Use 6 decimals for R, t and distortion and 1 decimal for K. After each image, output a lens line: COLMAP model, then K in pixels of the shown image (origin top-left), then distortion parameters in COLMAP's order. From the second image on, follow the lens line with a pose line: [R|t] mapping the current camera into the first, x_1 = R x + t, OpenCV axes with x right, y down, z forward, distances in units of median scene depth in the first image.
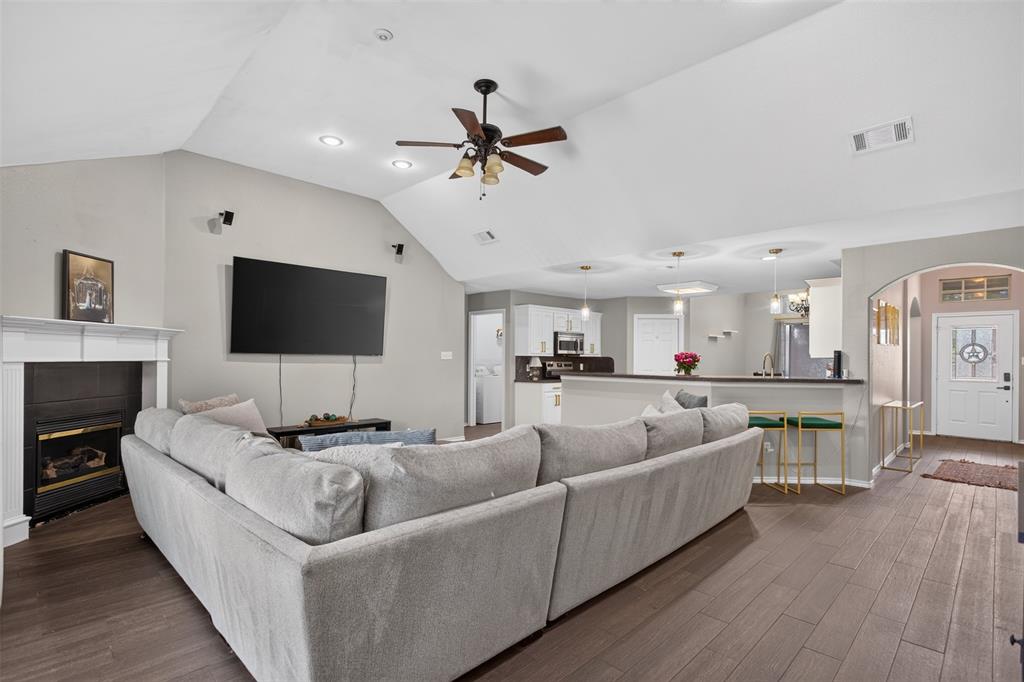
lens RADIAL K [[480.7, 0, 512.0], [0, 480.7, 341.0], [0, 0, 1]] dist [-0.000127, 0.000621]
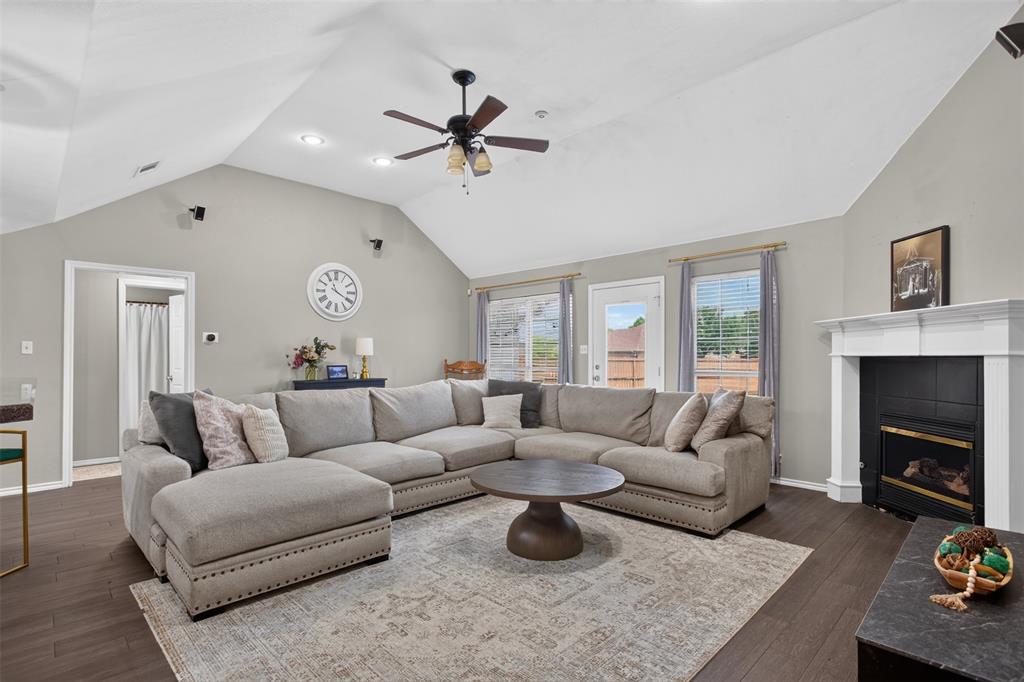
lens RADIAL K [[492.3, 0, 510.0], [0, 492.3, 348.1], [0, 0, 1]] dist [-0.002260, 0.000186]
pose [[-0.999610, -0.008888, -0.026458, -0.121097], [-0.007393, 0.998399, -0.056078, 0.083909], [0.026915, -0.055860, -0.998076, 1.867958]]
